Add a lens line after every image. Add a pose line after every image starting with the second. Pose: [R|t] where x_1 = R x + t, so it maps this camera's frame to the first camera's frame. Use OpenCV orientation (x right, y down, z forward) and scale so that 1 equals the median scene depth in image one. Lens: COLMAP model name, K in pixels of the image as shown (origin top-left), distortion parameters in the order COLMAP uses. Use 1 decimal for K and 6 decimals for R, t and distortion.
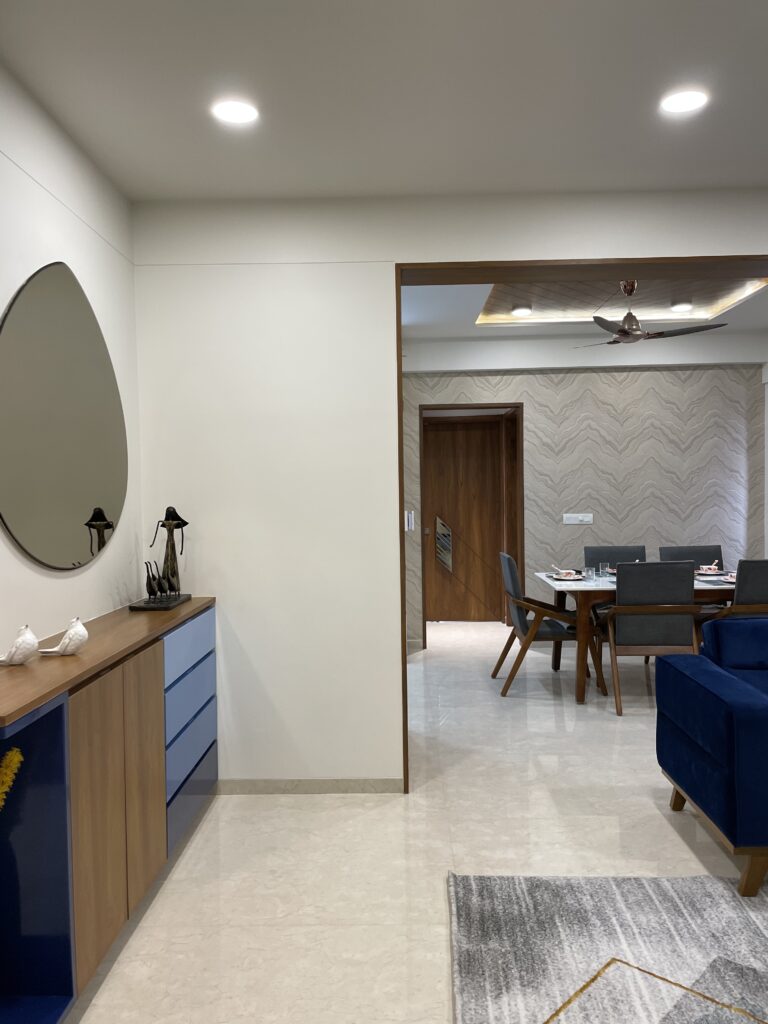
lens RADIAL K [[765.1, 0, 377.8], [0, 765.1, 513.4], [0, 0, 1]] dist [0.015124, -0.007259]
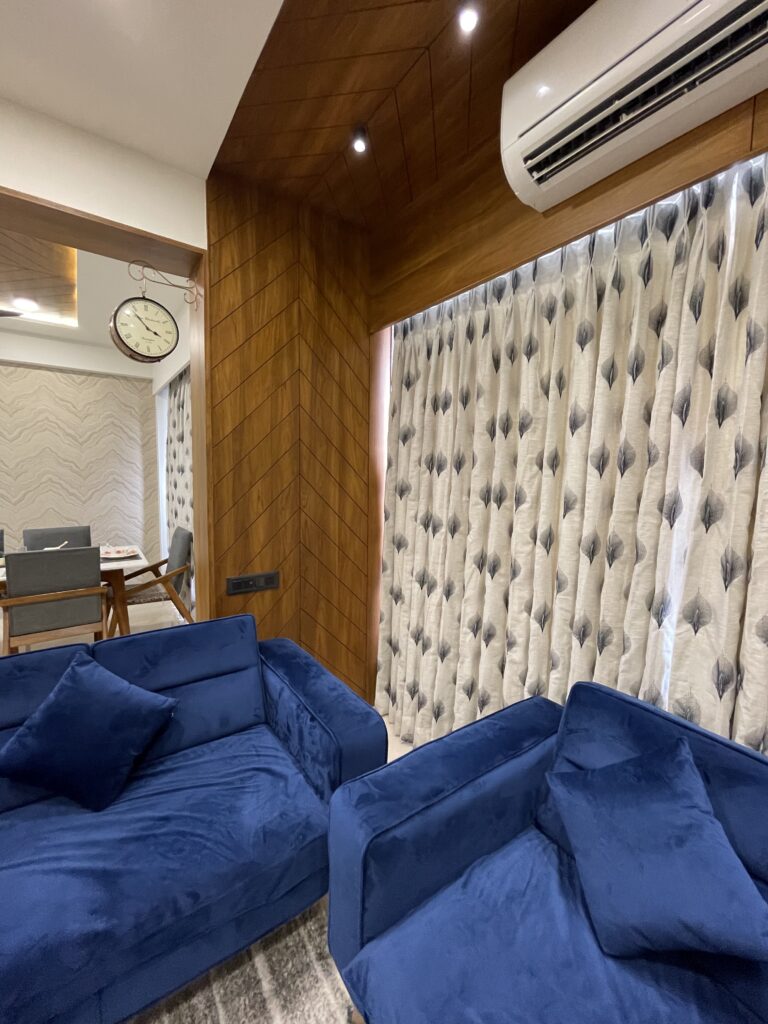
lens RADIAL K [[415.2, 0, 384.3], [0, 415.2, 511.7], [0, 0, 1]] dist [-0.006875, 0.000003]
pose [[0.792528, -0.027157, 0.609230, 0.379284], [-0.014416, 0.997895, 0.063236, -0.024154], [-0.609665, -0.058899, 0.790468, 0.205866]]
